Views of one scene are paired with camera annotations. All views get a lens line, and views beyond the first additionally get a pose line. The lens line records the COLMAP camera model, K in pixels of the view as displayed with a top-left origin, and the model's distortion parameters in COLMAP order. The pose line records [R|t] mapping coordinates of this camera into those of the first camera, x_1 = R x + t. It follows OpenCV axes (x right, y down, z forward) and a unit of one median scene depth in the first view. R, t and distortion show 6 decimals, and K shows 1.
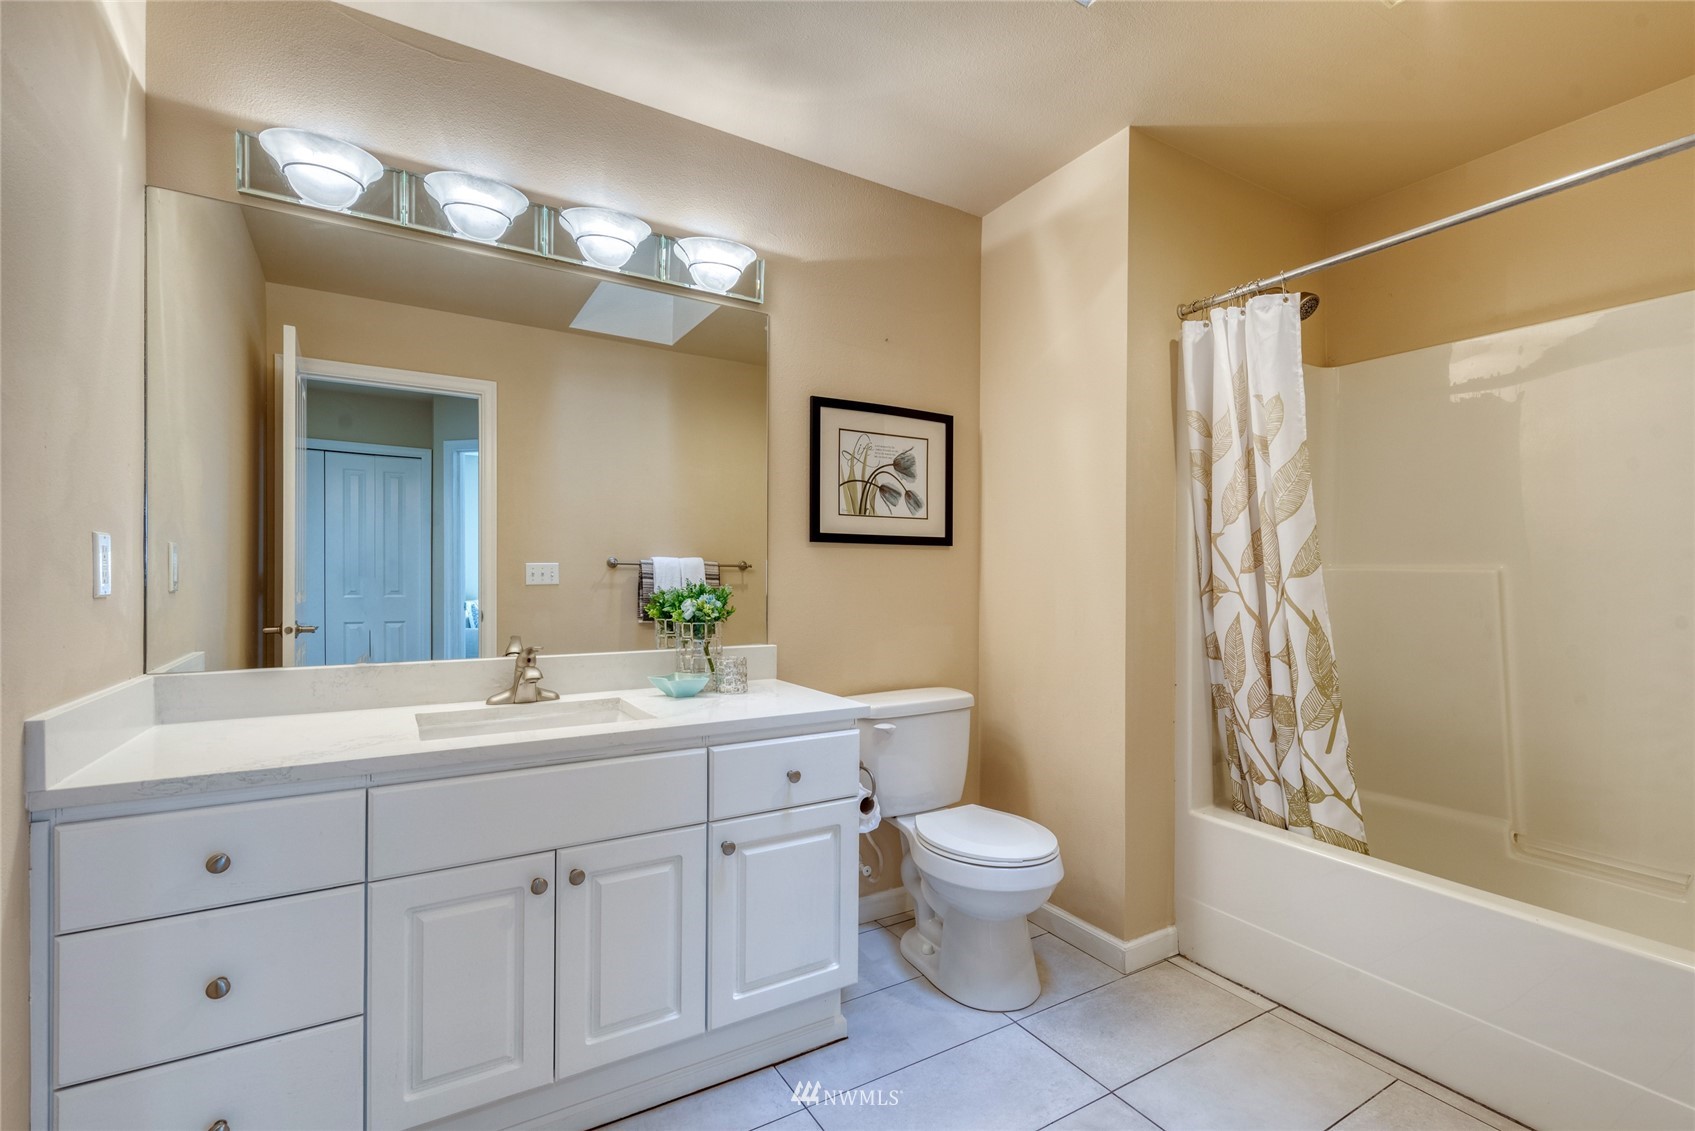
lens RADIAL K [[746.6, 0, 838.0], [0, 746.6, 575.1], [0, 0, 1]] dist [0.002971, -0.000546]
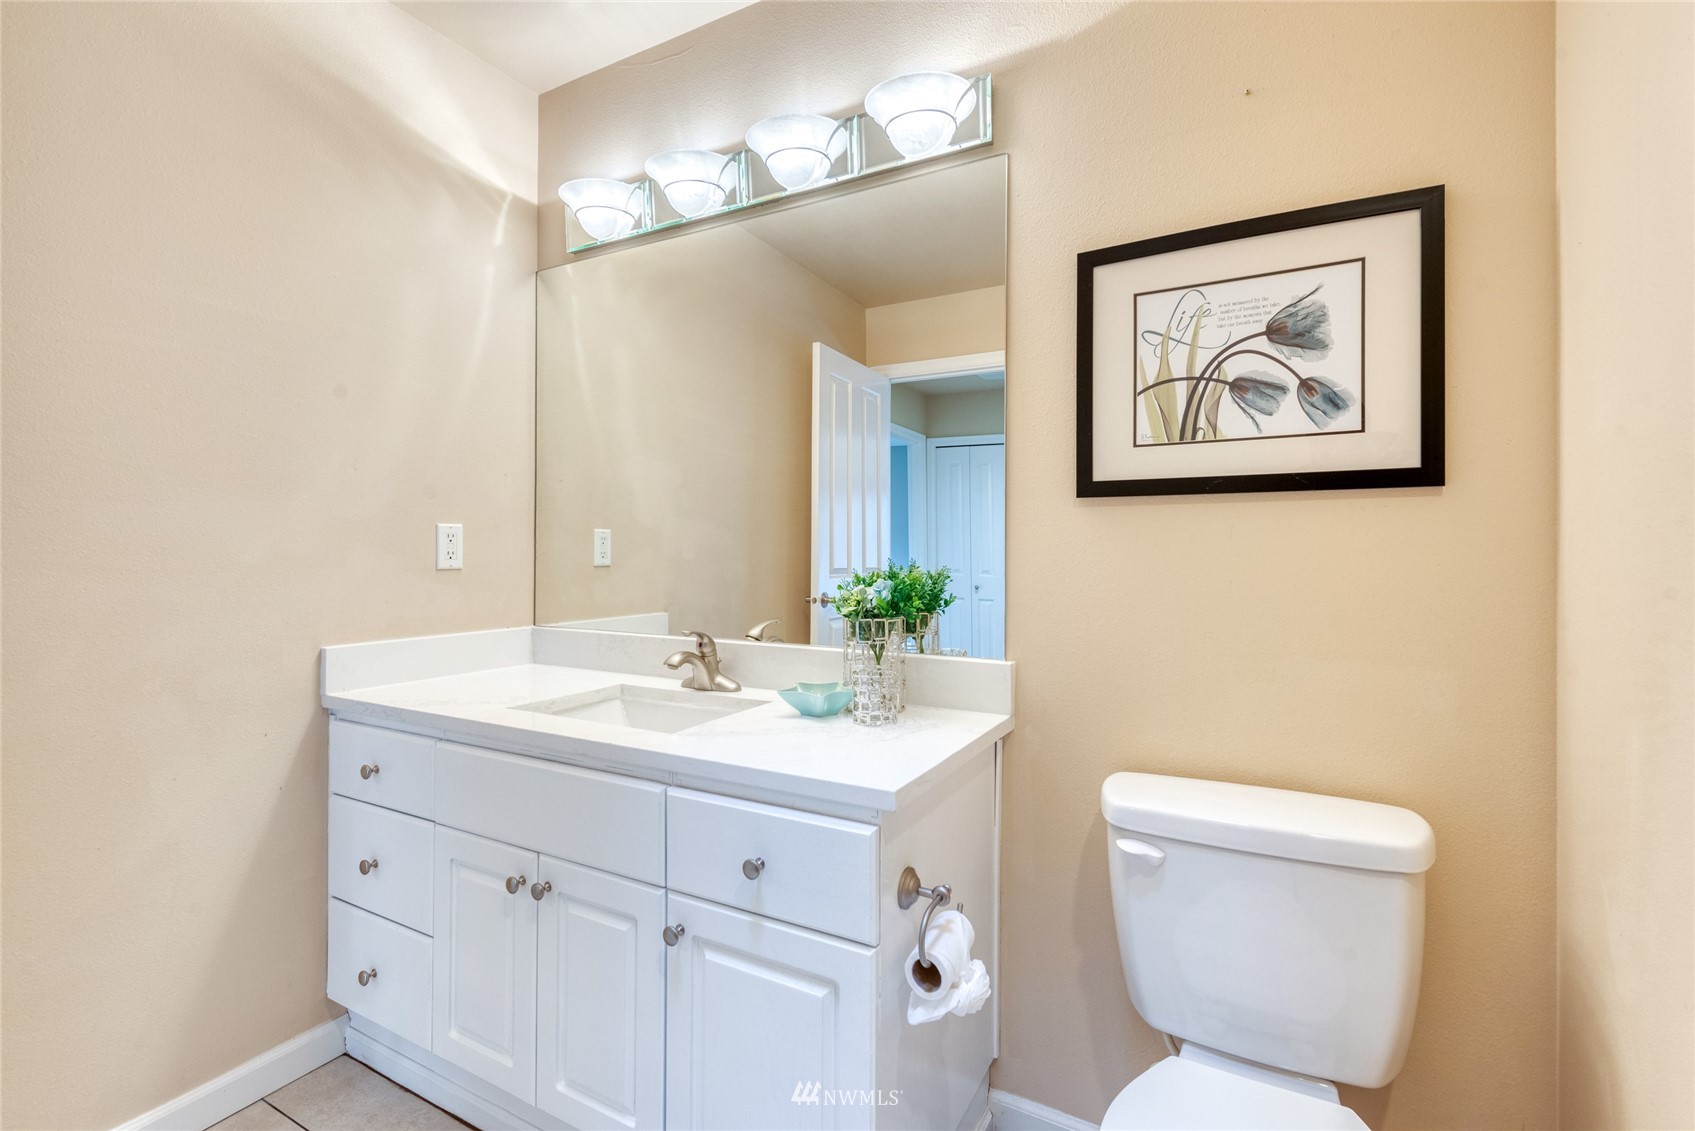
lens RADIAL K [[746.6, 0, 846.8], [0, 746.6, 550.8], [0, 0, 1]] dist [0.002971, -0.000546]
pose [[0.519267, -0.004696, -0.854599, 0.363736], [0.000561, 0.999987, -0.005154, 0.000983], [0.854612, 0.002197, 0.519263, 0.508459]]
